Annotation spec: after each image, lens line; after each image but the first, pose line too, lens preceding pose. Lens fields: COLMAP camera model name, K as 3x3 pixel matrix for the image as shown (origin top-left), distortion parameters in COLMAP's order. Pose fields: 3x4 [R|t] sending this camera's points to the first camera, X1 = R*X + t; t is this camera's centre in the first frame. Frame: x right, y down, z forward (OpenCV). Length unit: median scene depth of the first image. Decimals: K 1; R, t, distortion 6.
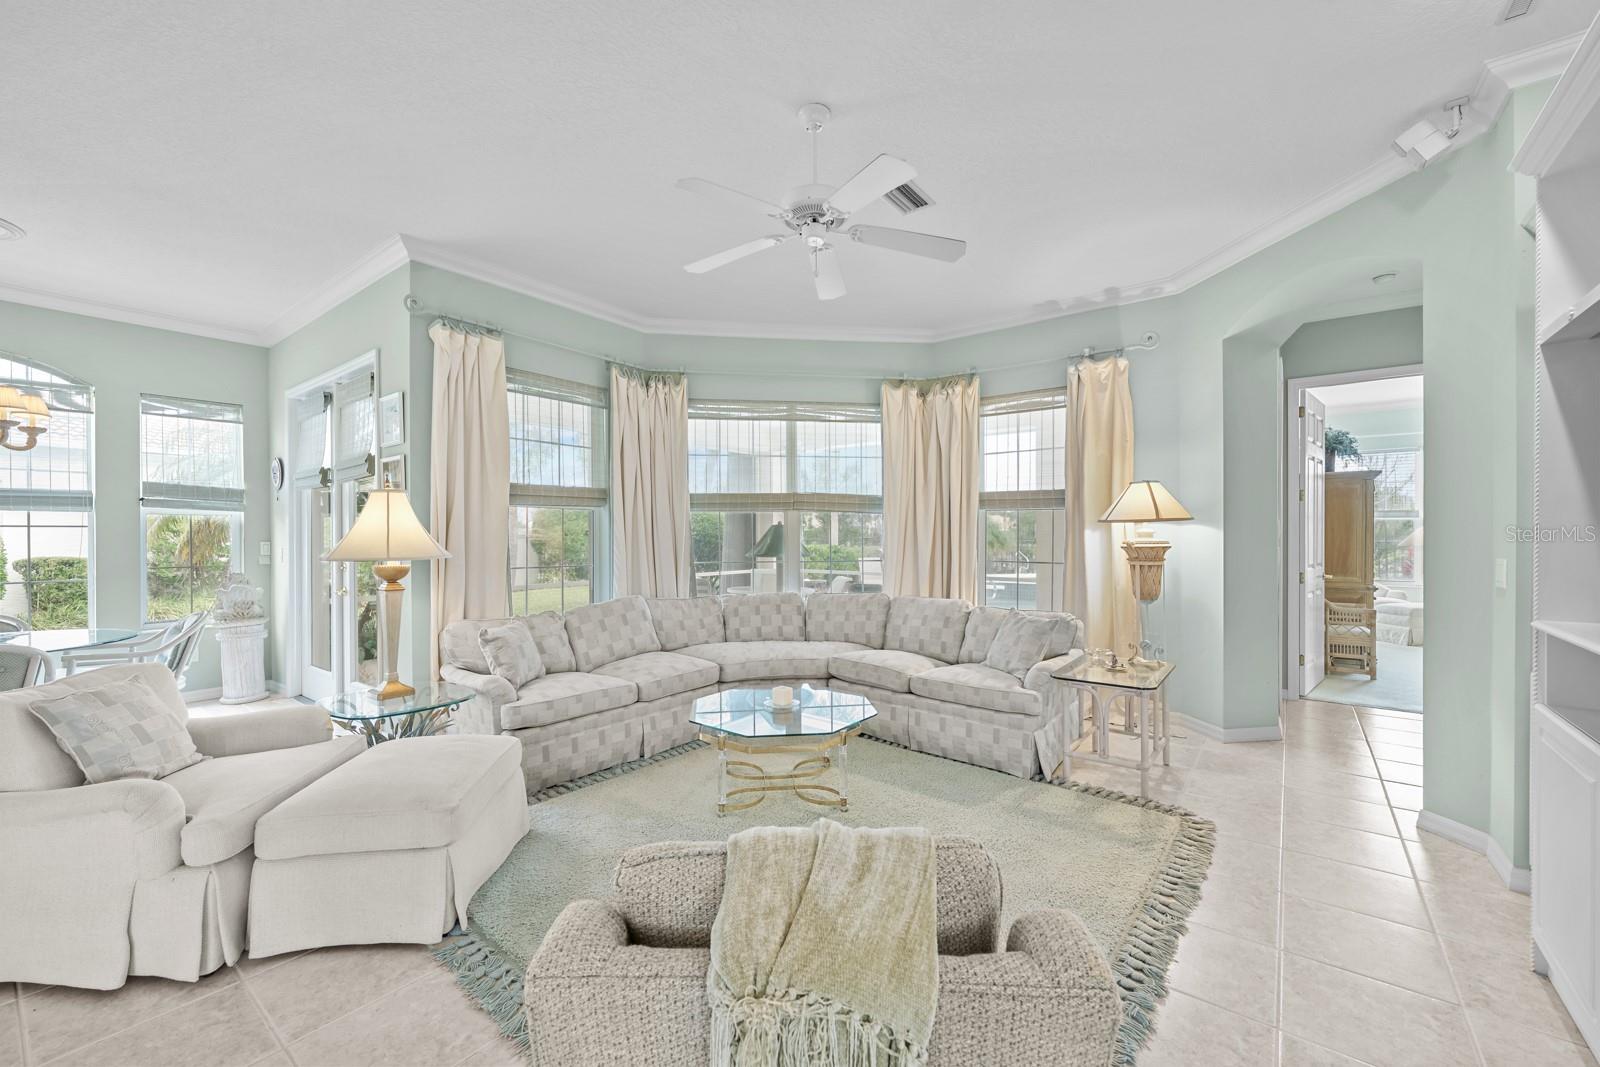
lens RADIAL K [[683.0, 0, 805.3], [0, 683.0, 516.0], [0, 0, 1]] dist [-0.001216, -0.000397]
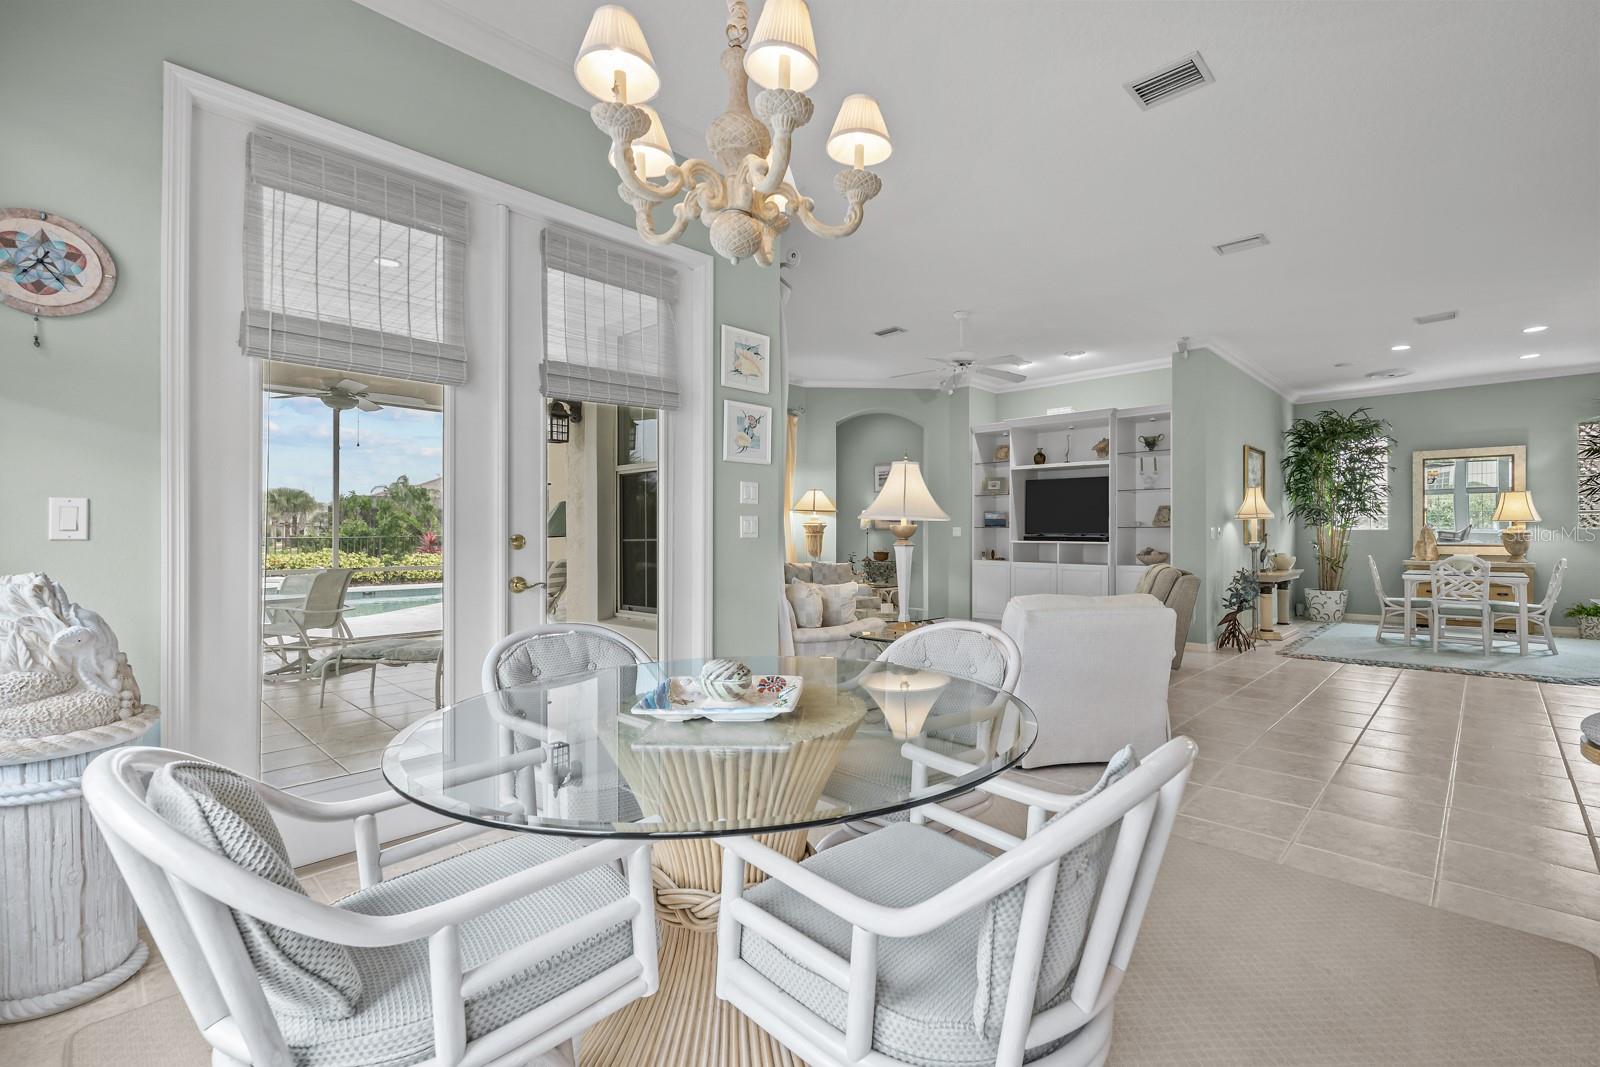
lens RADIAL K [[690.5, 0, 856.8], [0, 690.5, 534.1], [0, 0, 1]] dist [-0.001852, 0.000297]
pose [[0.083963, 0.004069, 0.996461, -1.163678], [-0.032232, 0.999479, -0.001366, 0.057985], [-0.995947, -0.032004, 0.084051, 0.637797]]
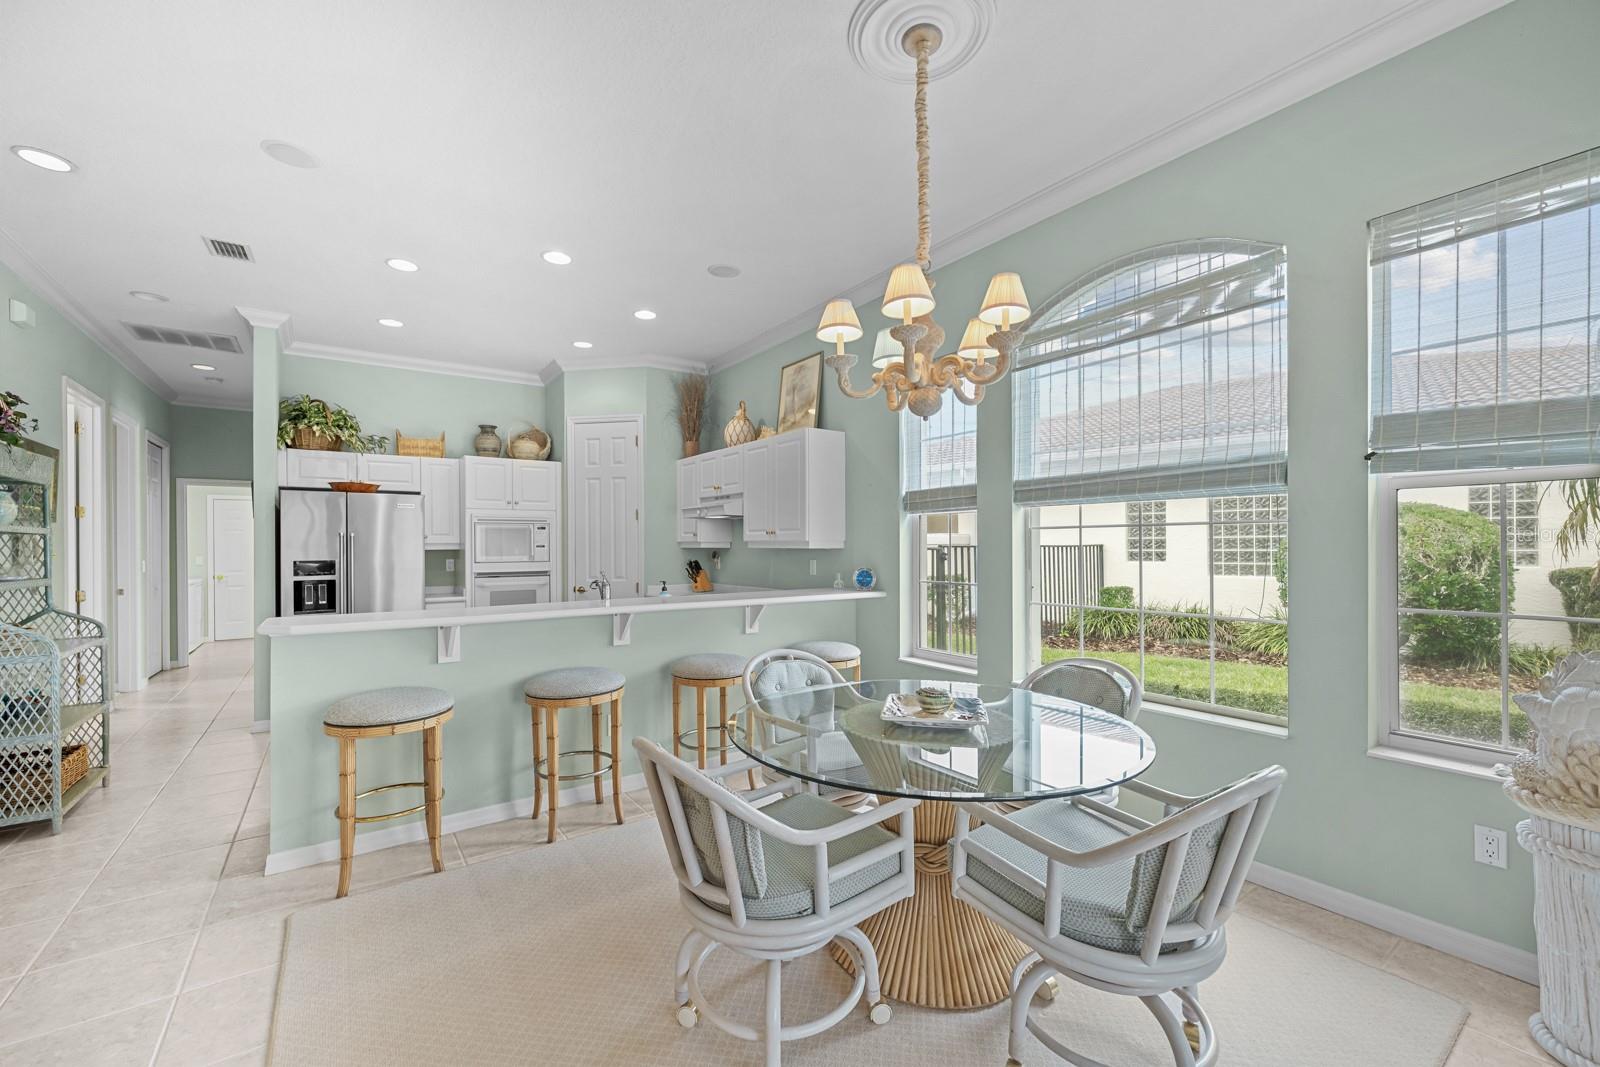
lens RADIAL K [[644.0, 0, 809.8], [0, 644.0, 549.2], [0, 0, 1]] dist [-0.002489, -0.000188]
pose [[-0.284503, 0.008297, -0.958639, -0.461444], [0.036732, 0.999323, -0.002252, 0.024293], [0.957971, -0.035854, -0.284615, 0.759855]]
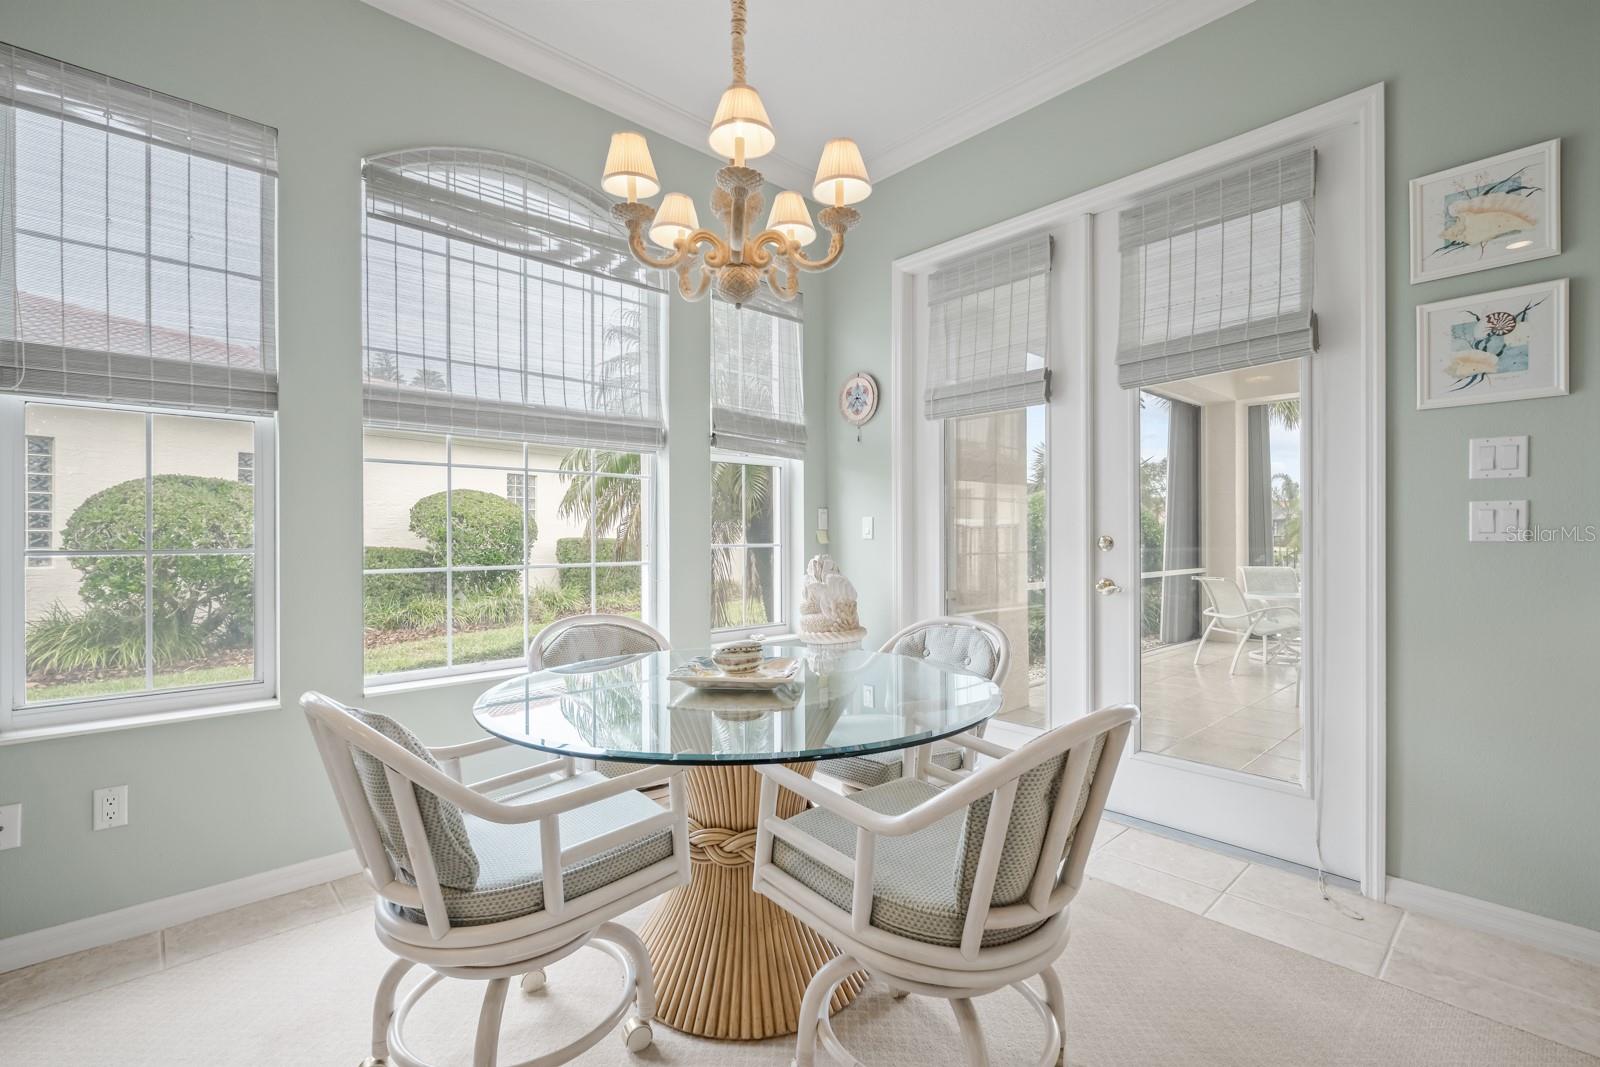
lens RADIAL K [[721.3, 0, 798.1], [0, 721.3, 533.4], [0, 0, 1]] dist [0.003283, 0.000844]
pose [[0.985512, 0.000632, -0.169603, -0.785351], [0.004260, 0.999585, 0.028478, 0.047150], [0.169551, -0.028788, 0.985101, 0.356281]]
